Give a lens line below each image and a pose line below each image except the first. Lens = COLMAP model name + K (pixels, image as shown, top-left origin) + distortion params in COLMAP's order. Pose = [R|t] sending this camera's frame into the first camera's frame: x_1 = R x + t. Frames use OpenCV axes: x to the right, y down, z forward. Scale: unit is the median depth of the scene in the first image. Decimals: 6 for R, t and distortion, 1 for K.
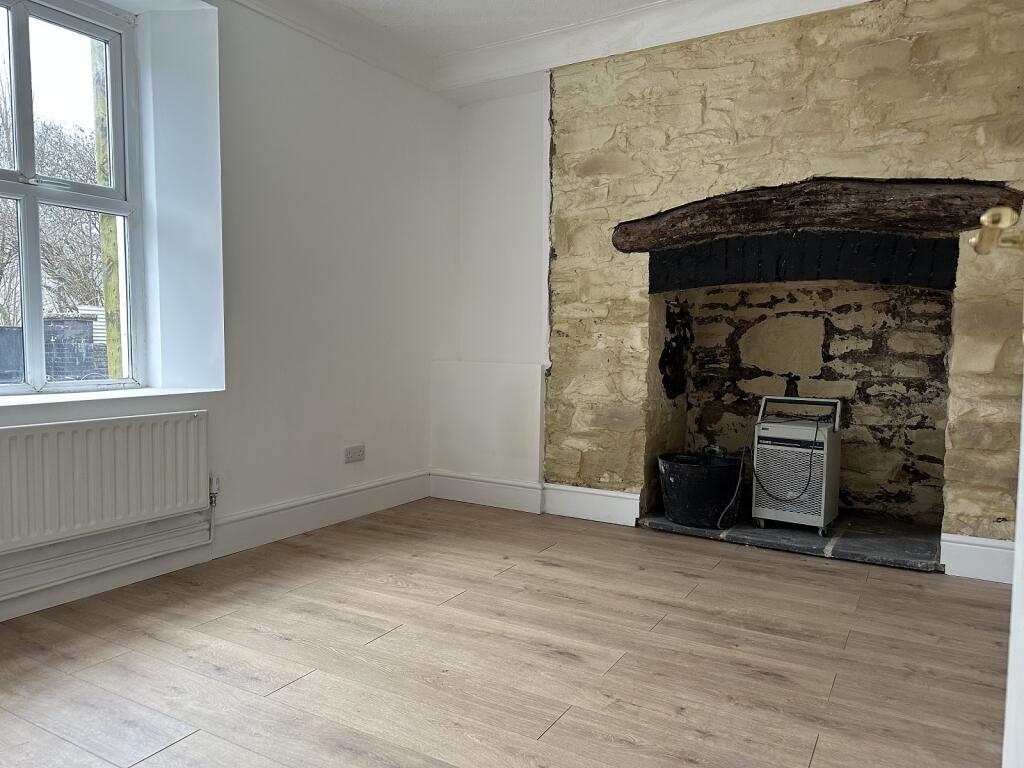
lens RADIAL K [[725.8, 0, 510.7], [0, 725.8, 389.9], [0, 0, 1]] dist [-0.004295, -0.016281]
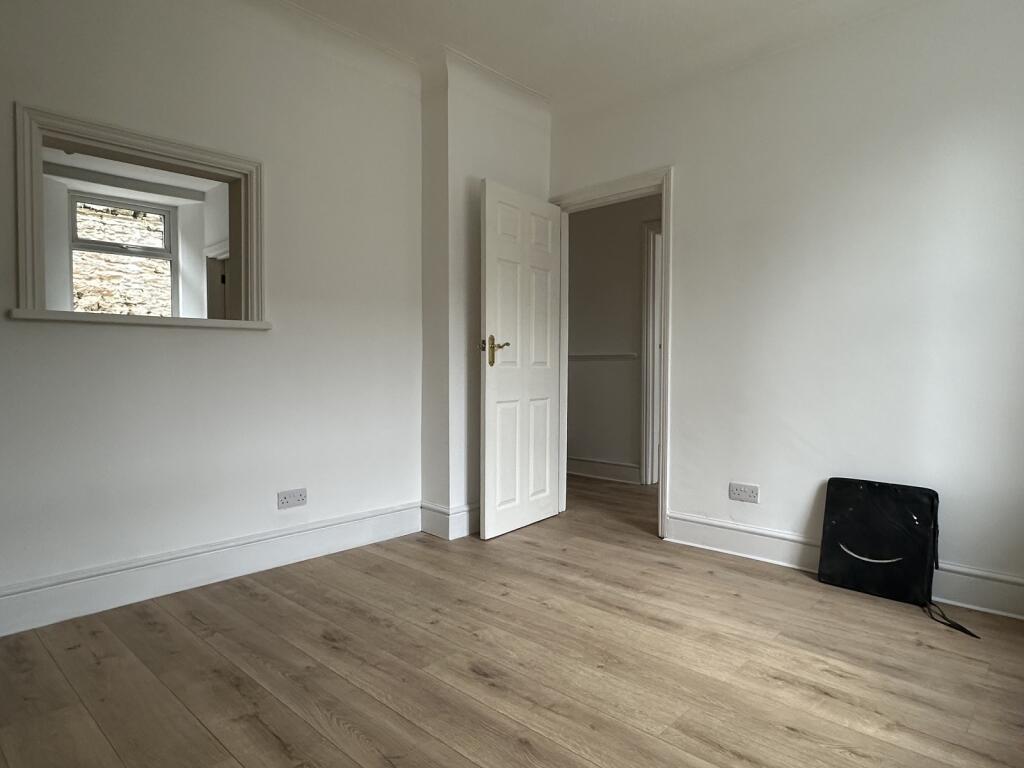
lens RADIAL K [[606.0, 0, 514.2], [0, 606.0, 382.7], [0, 0, 1]] dist [0.009766, 0.000551]
pose [[-0.975684, -0.018798, 0.218376, -0.148898], [0.001991, 0.995514, 0.094592, -0.123151], [-0.219174, 0.092727, -0.971269, 1.790893]]
